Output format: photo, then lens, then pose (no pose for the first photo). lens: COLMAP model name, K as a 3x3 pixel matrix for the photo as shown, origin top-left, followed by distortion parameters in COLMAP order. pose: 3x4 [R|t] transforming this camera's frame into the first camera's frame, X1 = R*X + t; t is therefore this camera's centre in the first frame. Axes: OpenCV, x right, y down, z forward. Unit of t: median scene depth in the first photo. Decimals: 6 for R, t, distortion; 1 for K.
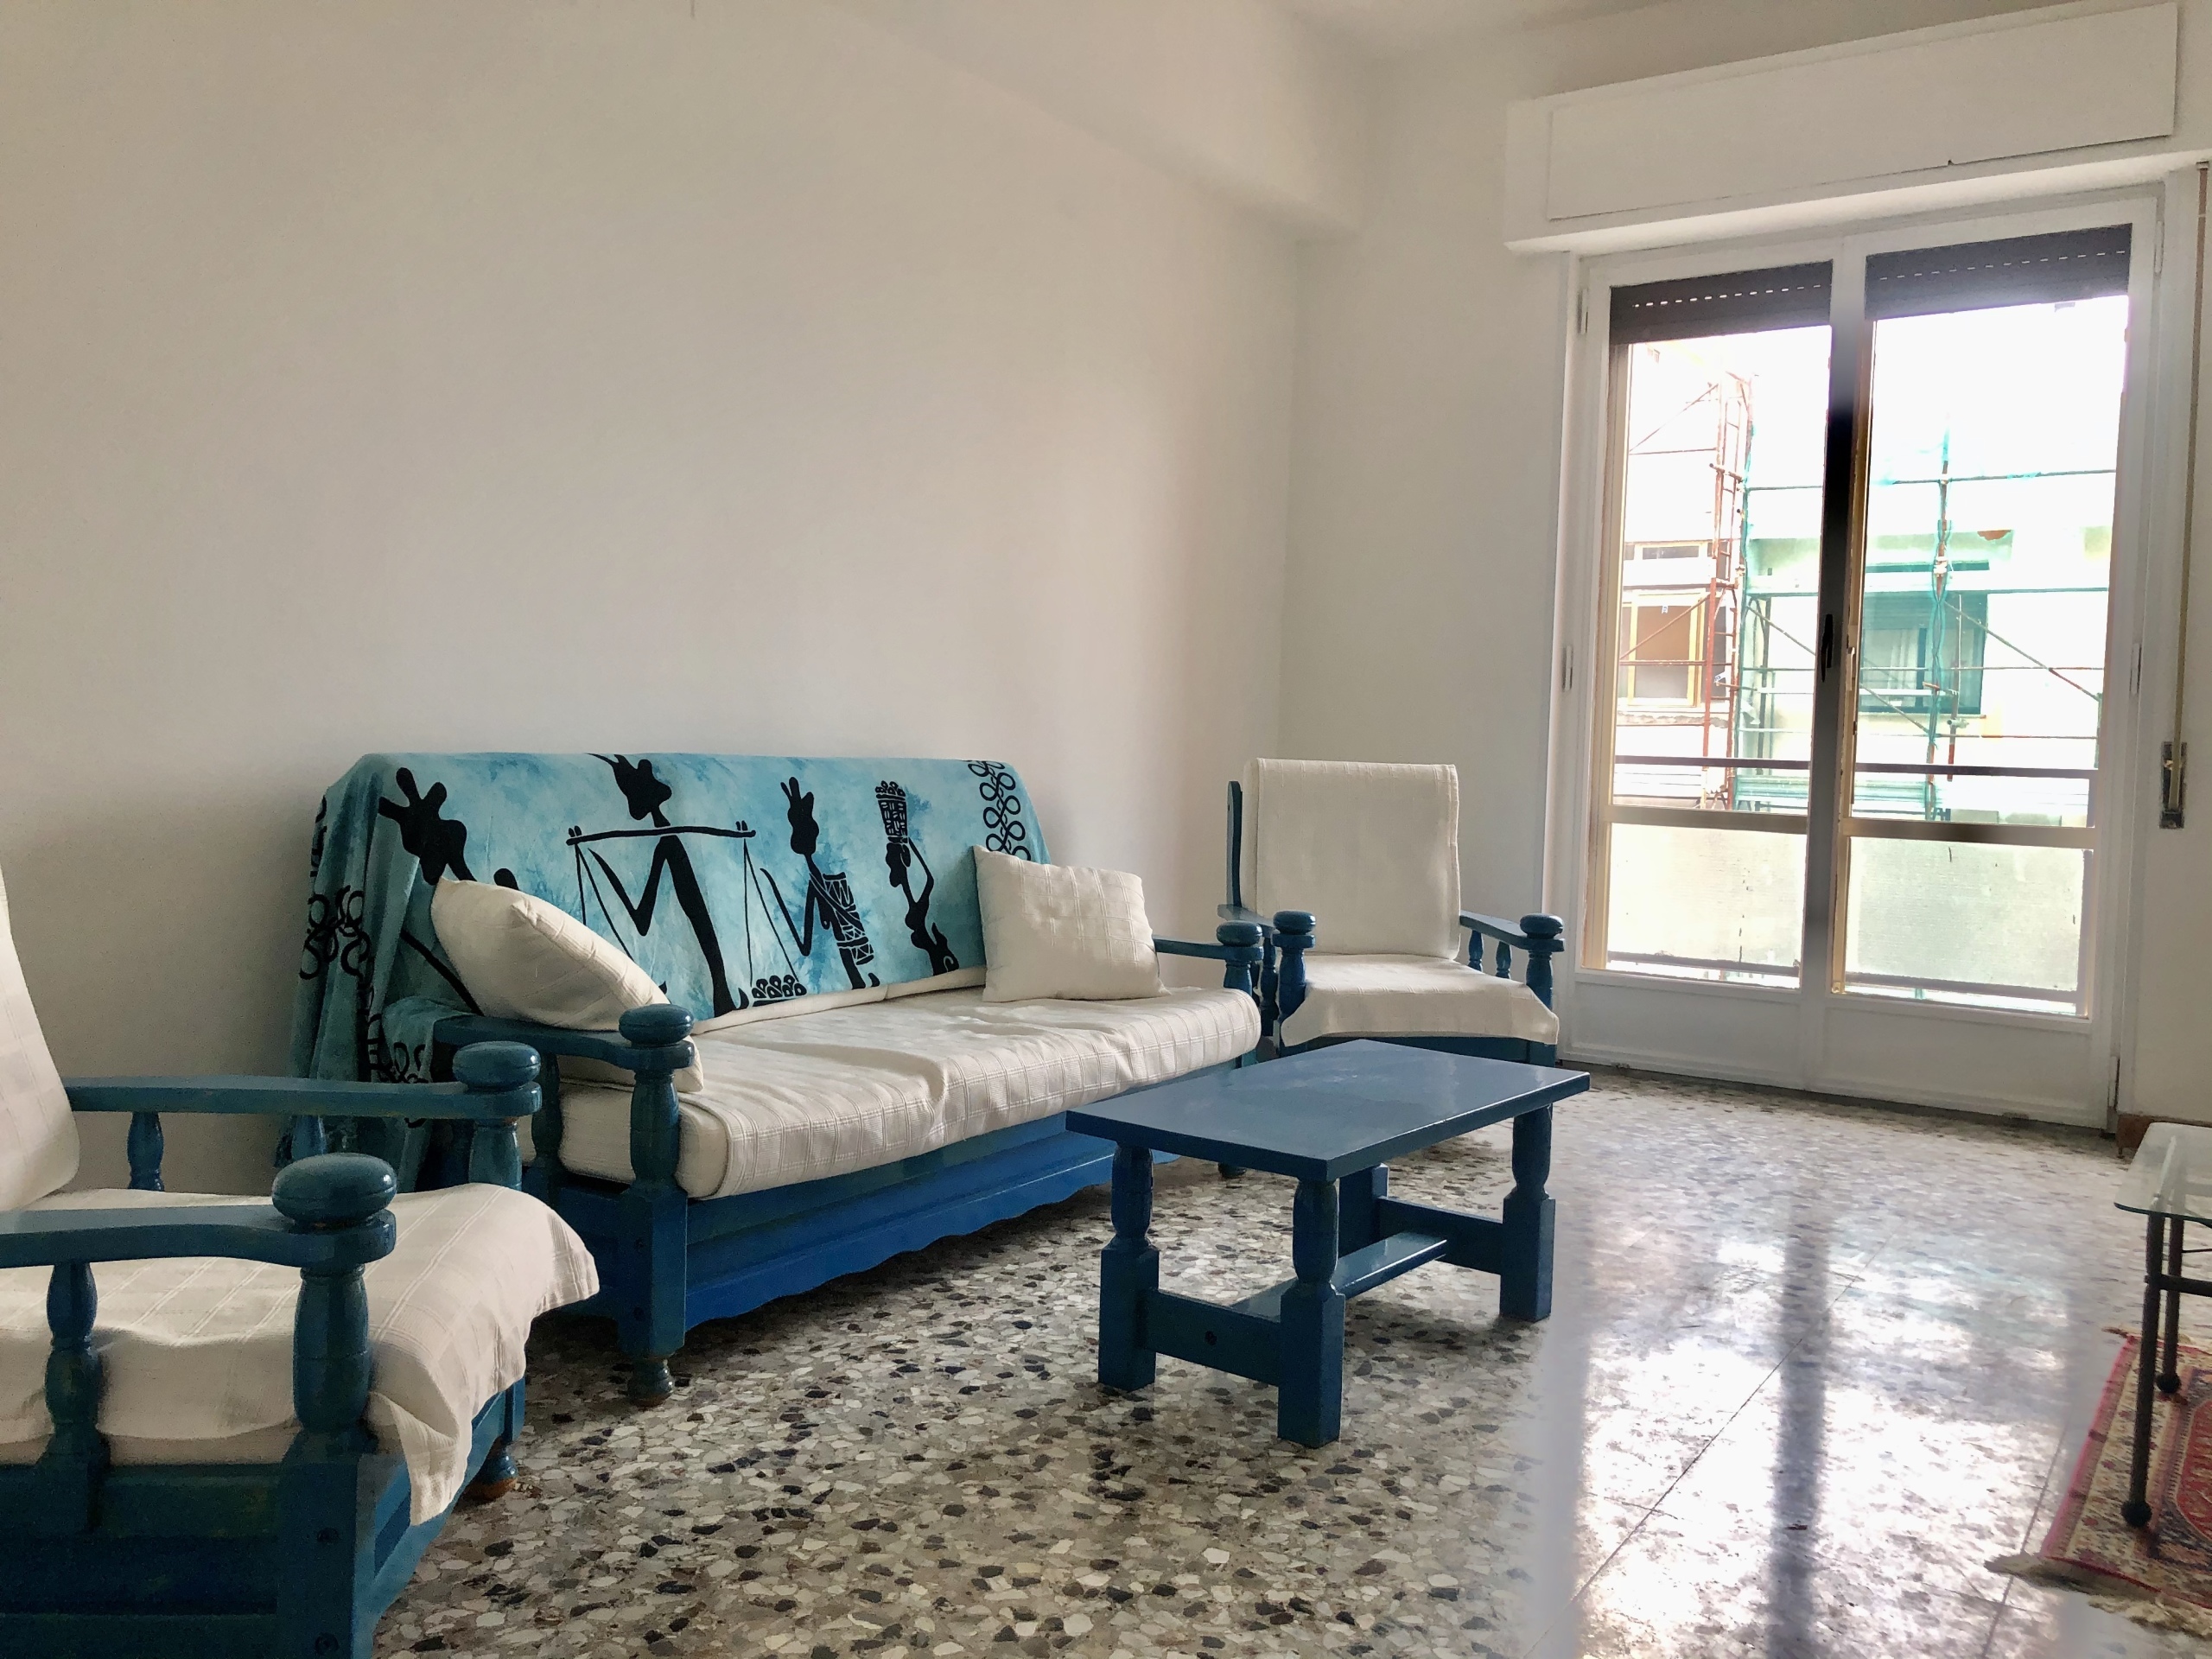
lens RADIAL K [[1848.3, 0, 1102.2], [0, 1848.3, 829.2], [0, 0, 1]] dist [0.049363, -0.001490]
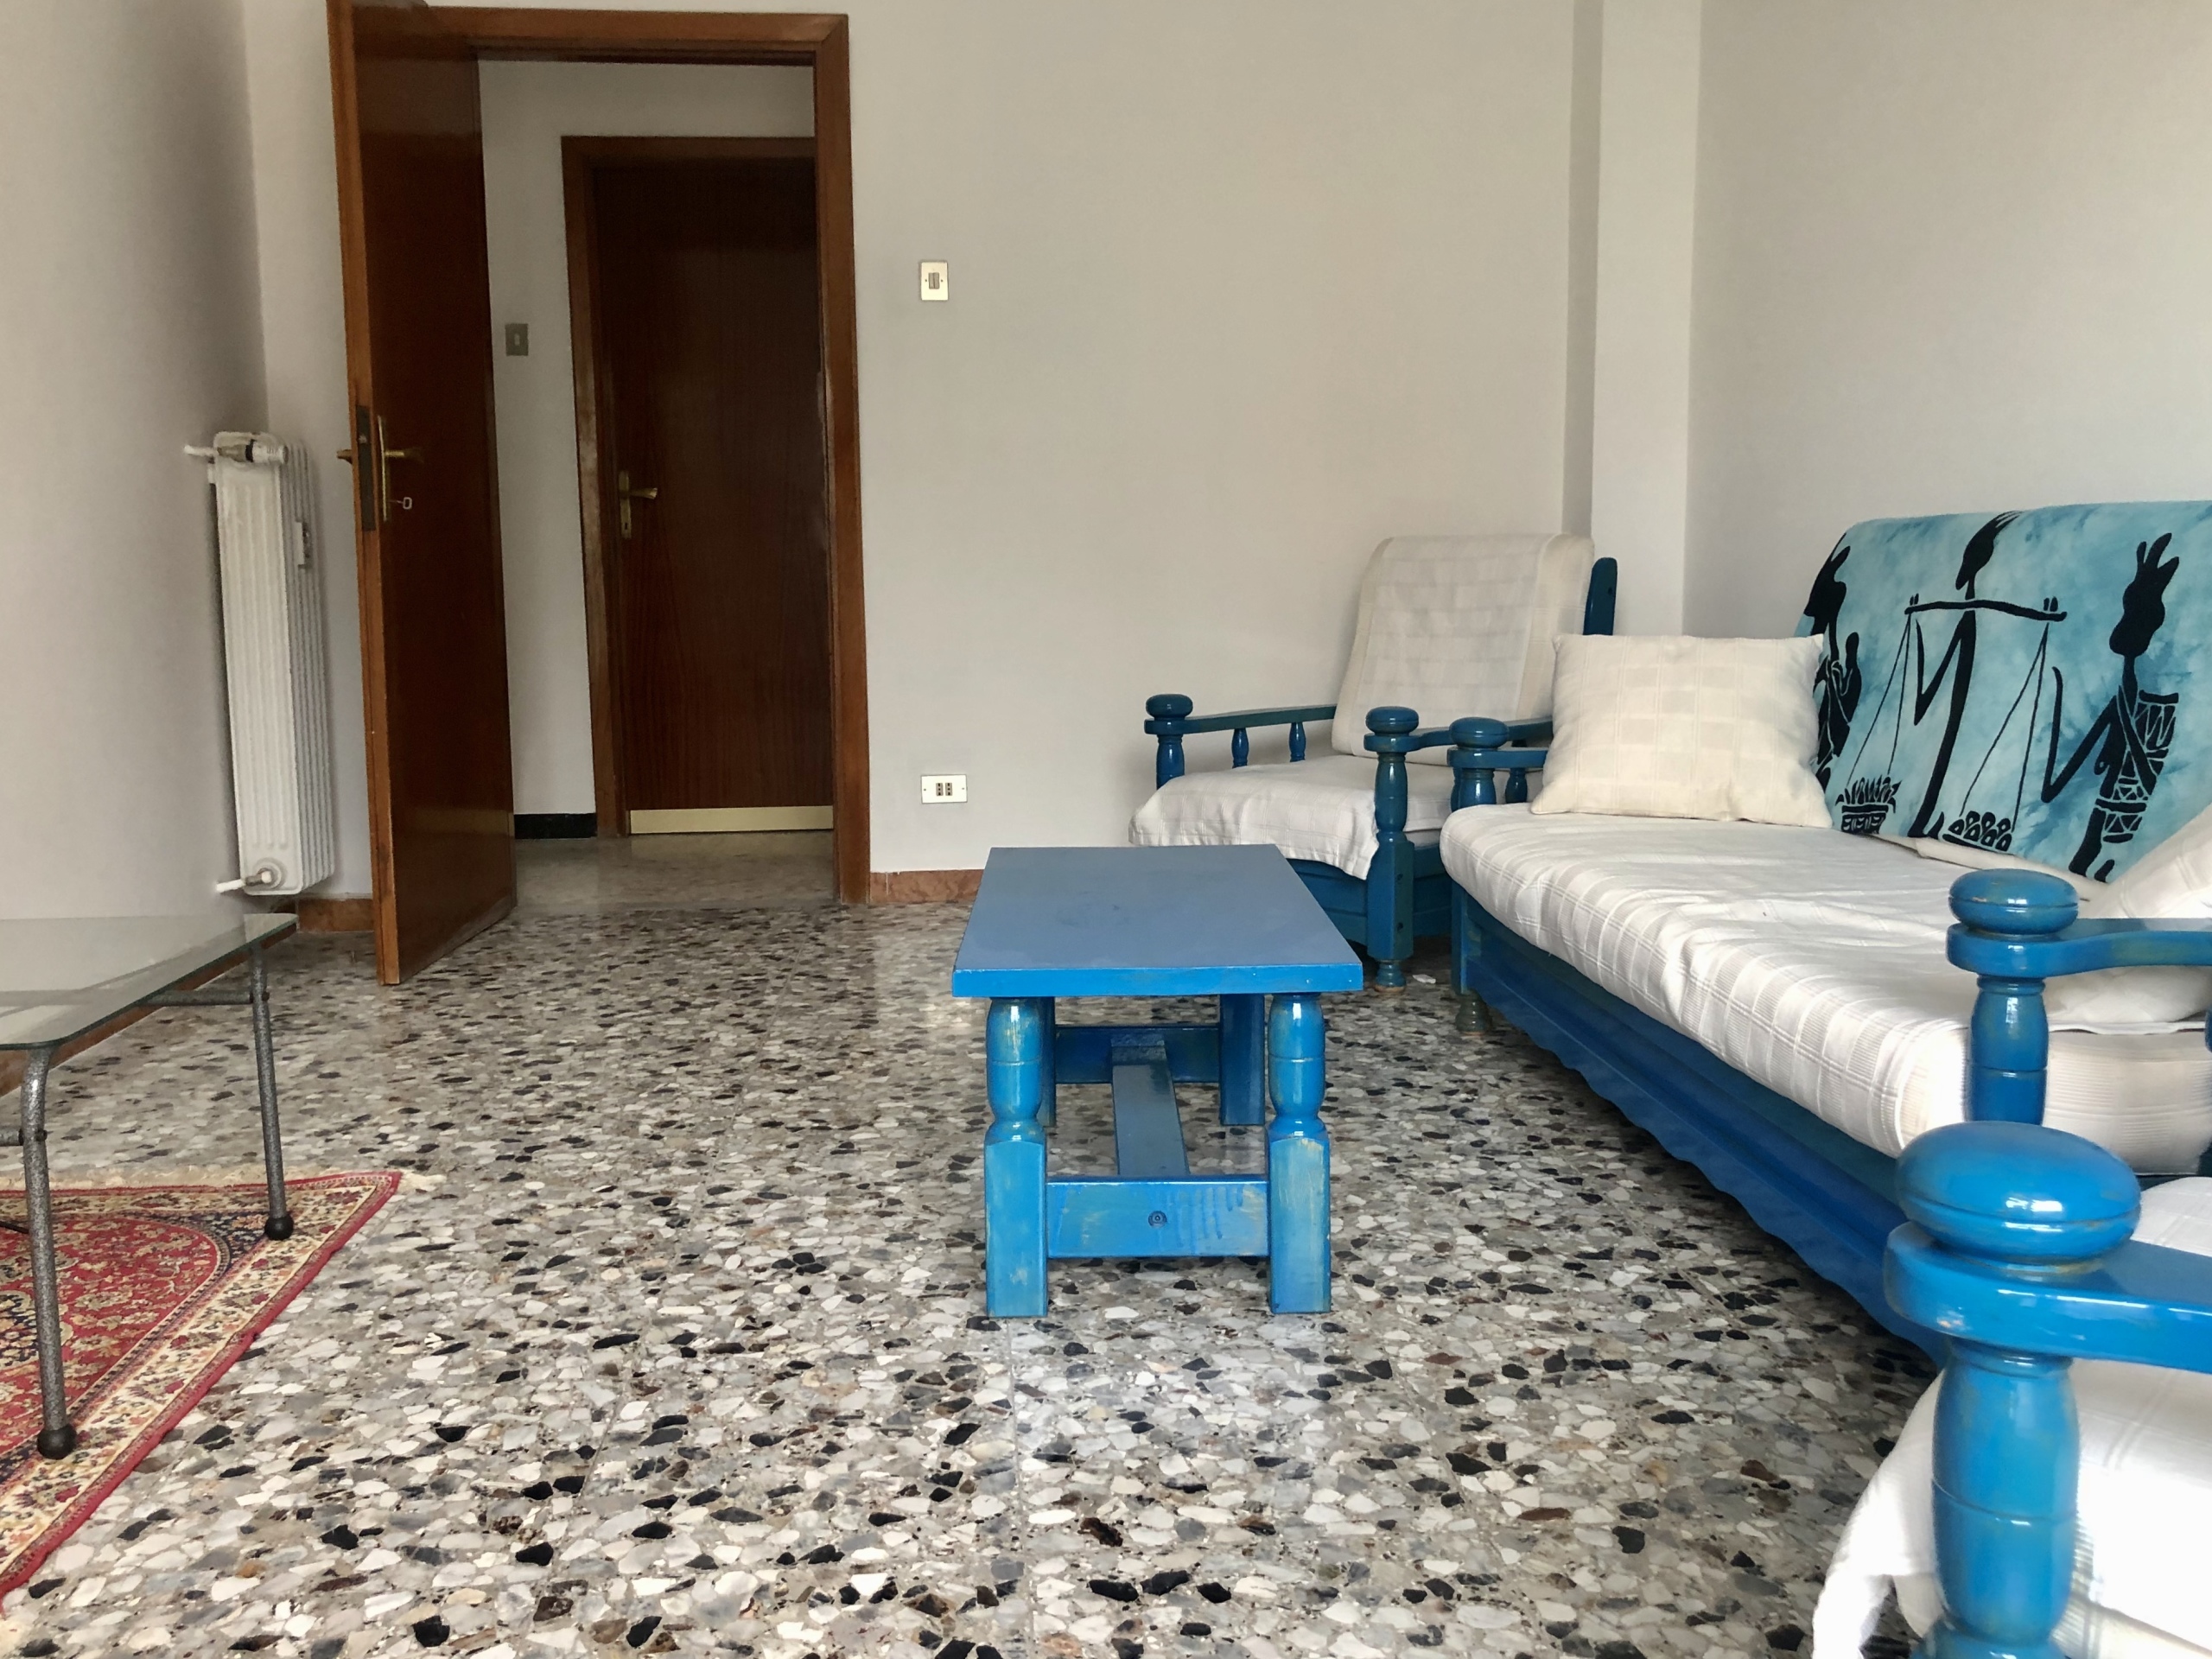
lens RADIAL K [[1848.3, 0, 1102.2], [0, 1848.3, 829.2], [0, 0, 1]] dist [0.049363, -0.001490]
pose [[-0.790788, 0.064425, -0.608690, 0.555182], [-0.046723, 0.985190, 0.164975, -0.018928], [0.610304, 0.158901, -0.776067, 1.398277]]
